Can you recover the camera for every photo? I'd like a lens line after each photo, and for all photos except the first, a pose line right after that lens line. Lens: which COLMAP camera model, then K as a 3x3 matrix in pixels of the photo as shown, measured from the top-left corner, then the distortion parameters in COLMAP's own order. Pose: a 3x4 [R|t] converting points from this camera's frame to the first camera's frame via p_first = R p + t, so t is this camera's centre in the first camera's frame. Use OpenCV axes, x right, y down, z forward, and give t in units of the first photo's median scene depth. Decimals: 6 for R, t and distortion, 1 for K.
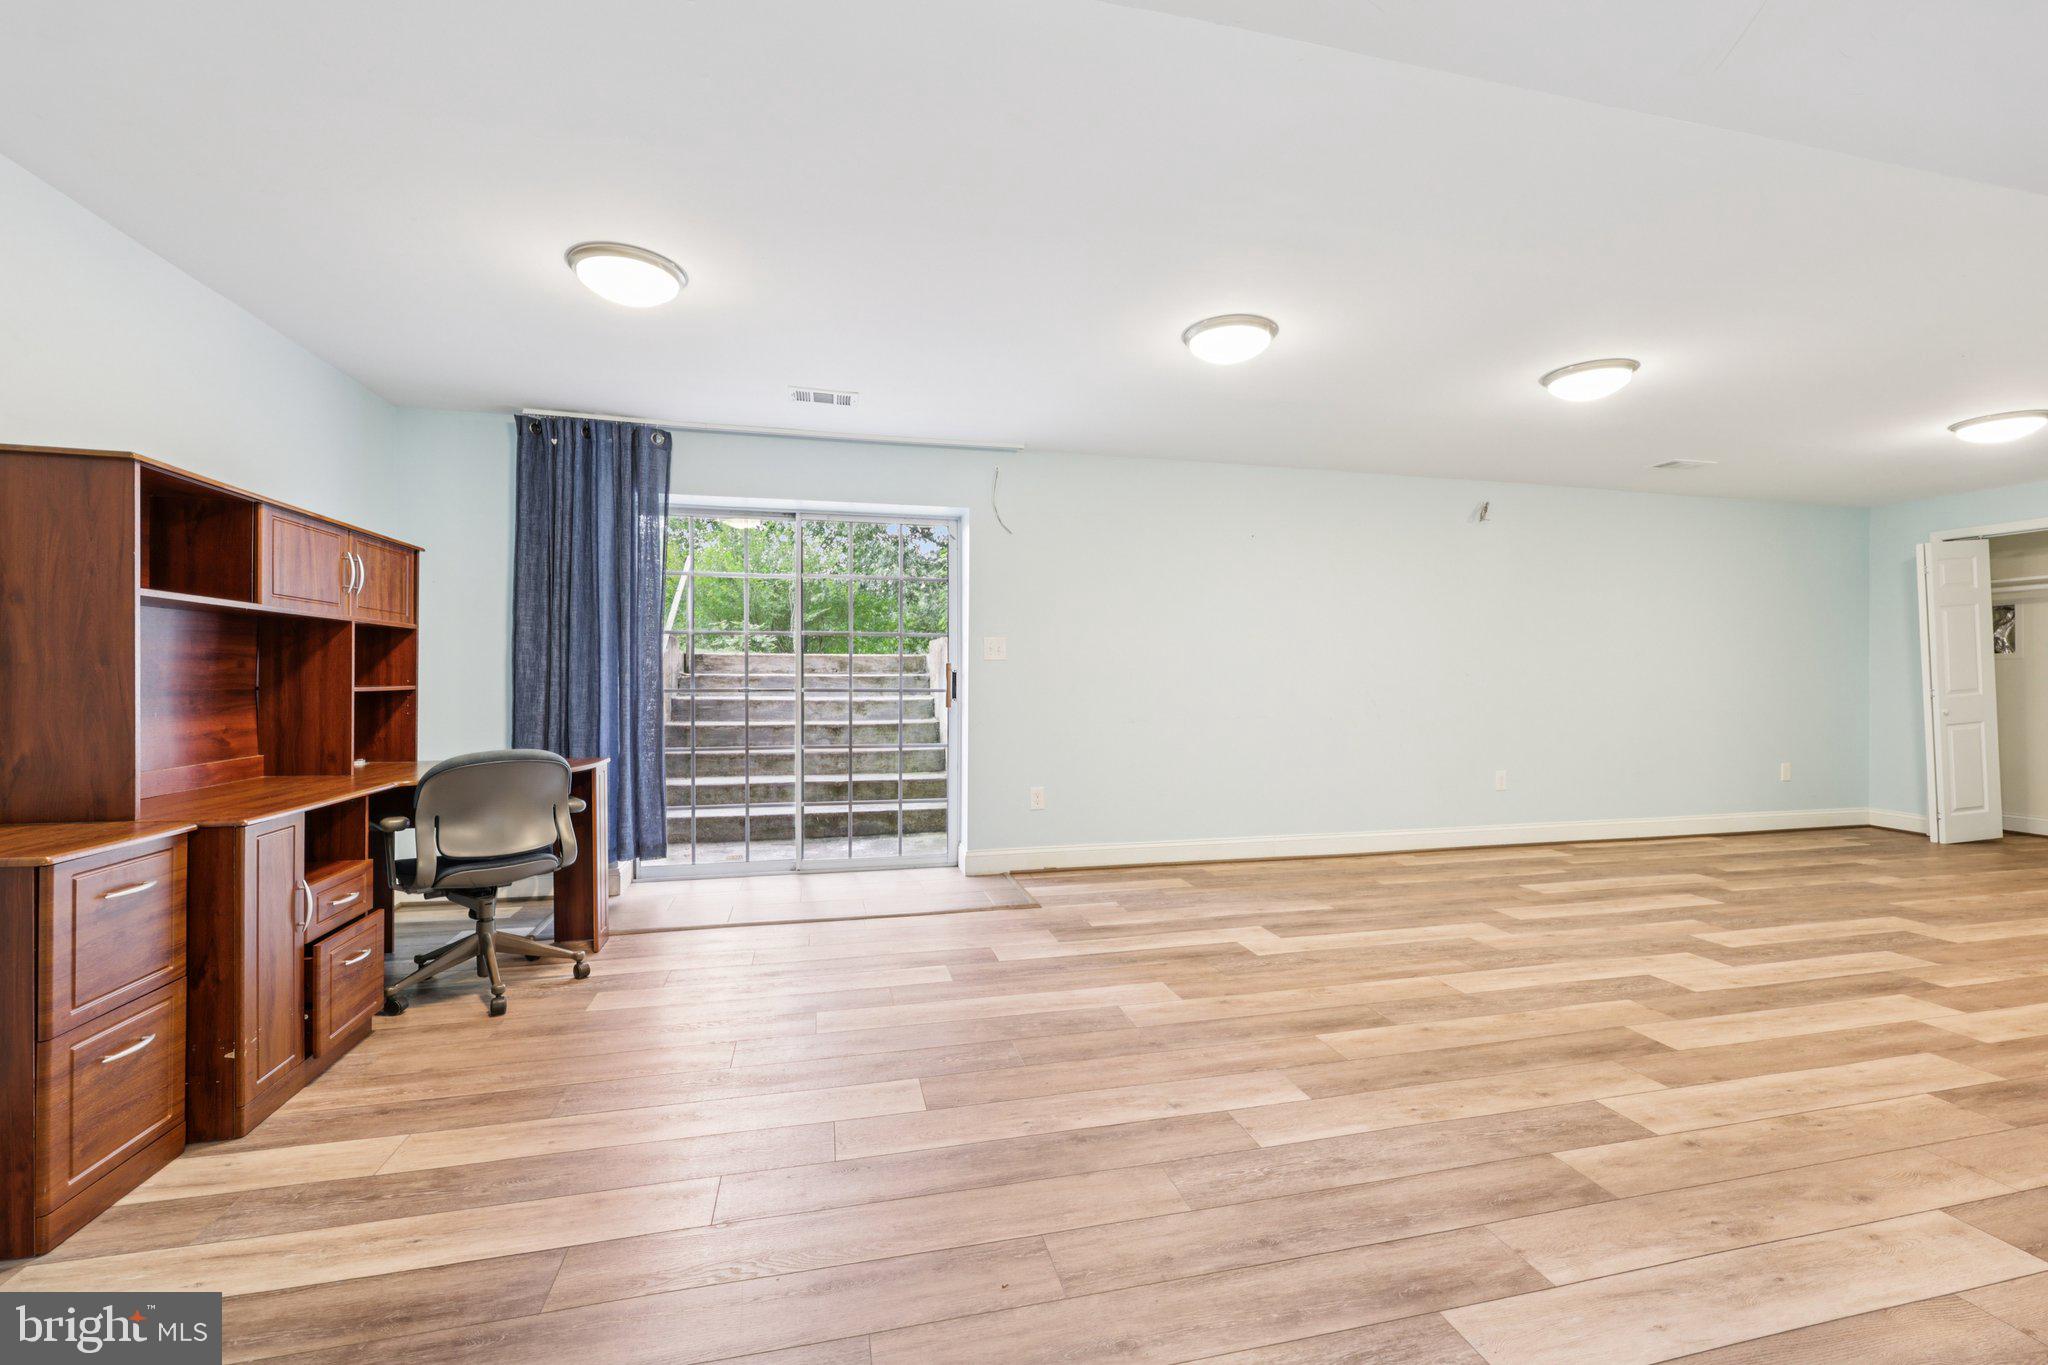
lens RADIAL K [[856.6, 0, 1025.9], [0, 856.6, 679.3], [0, 0, 1]] dist [-0.002076, 0.000079]
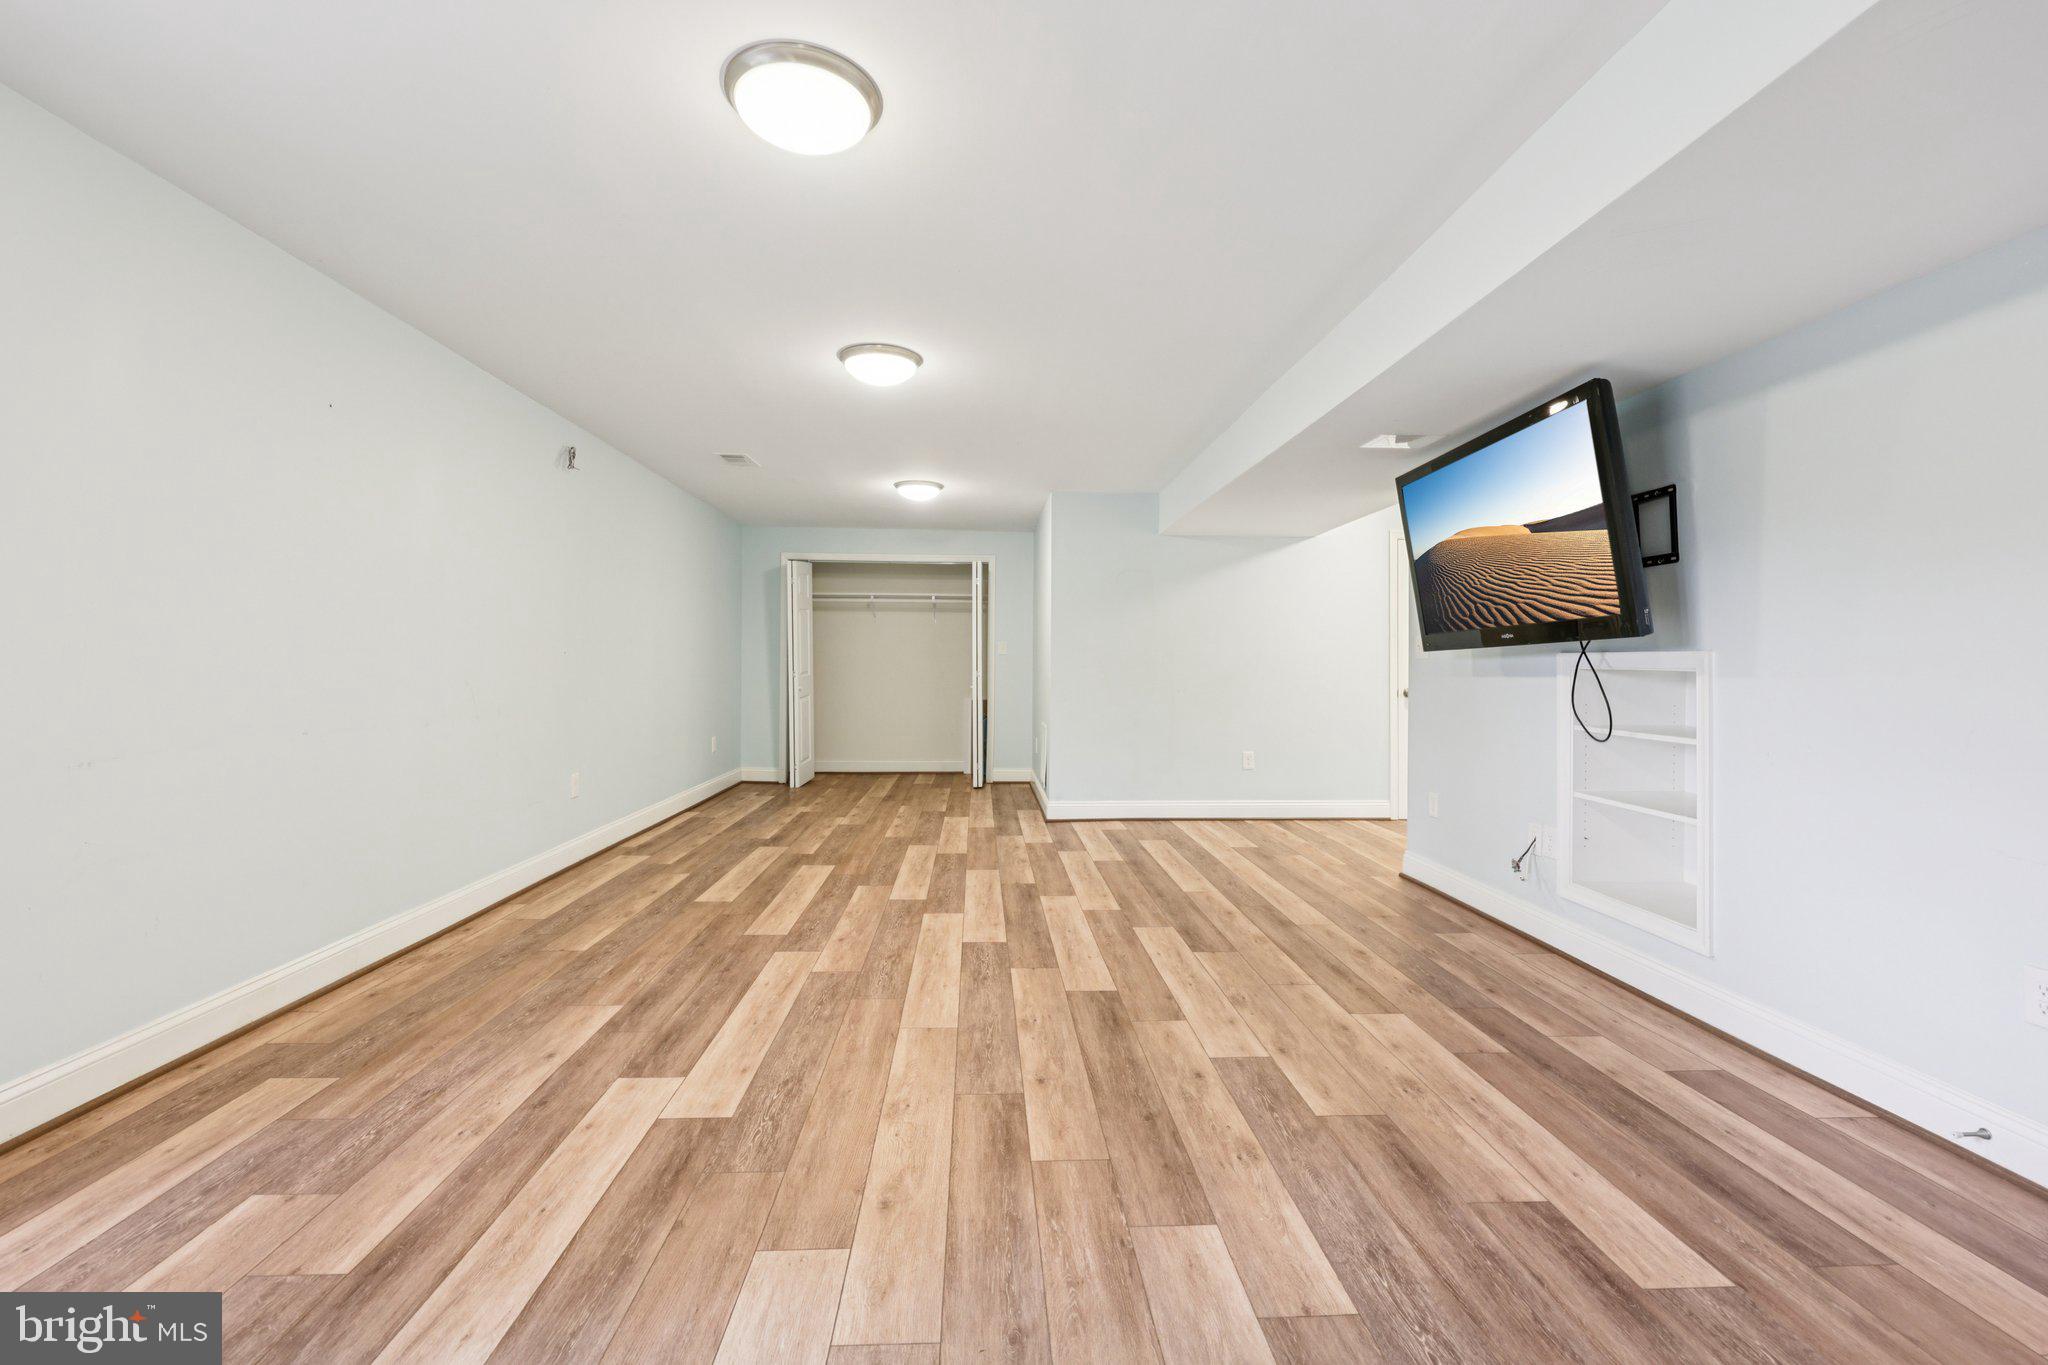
lens RADIAL K [[856.6, 0, 1023.9], [0, 856.6, 656.9], [0, 0, 1]] dist [-0.002076, 0.000079]
pose [[0.184591, 0.008758, 0.982776, -0.380914], [-0.005054, 0.999956, -0.007962, -0.005016], [-0.982802, -0.003497, 0.184627, 0.876502]]
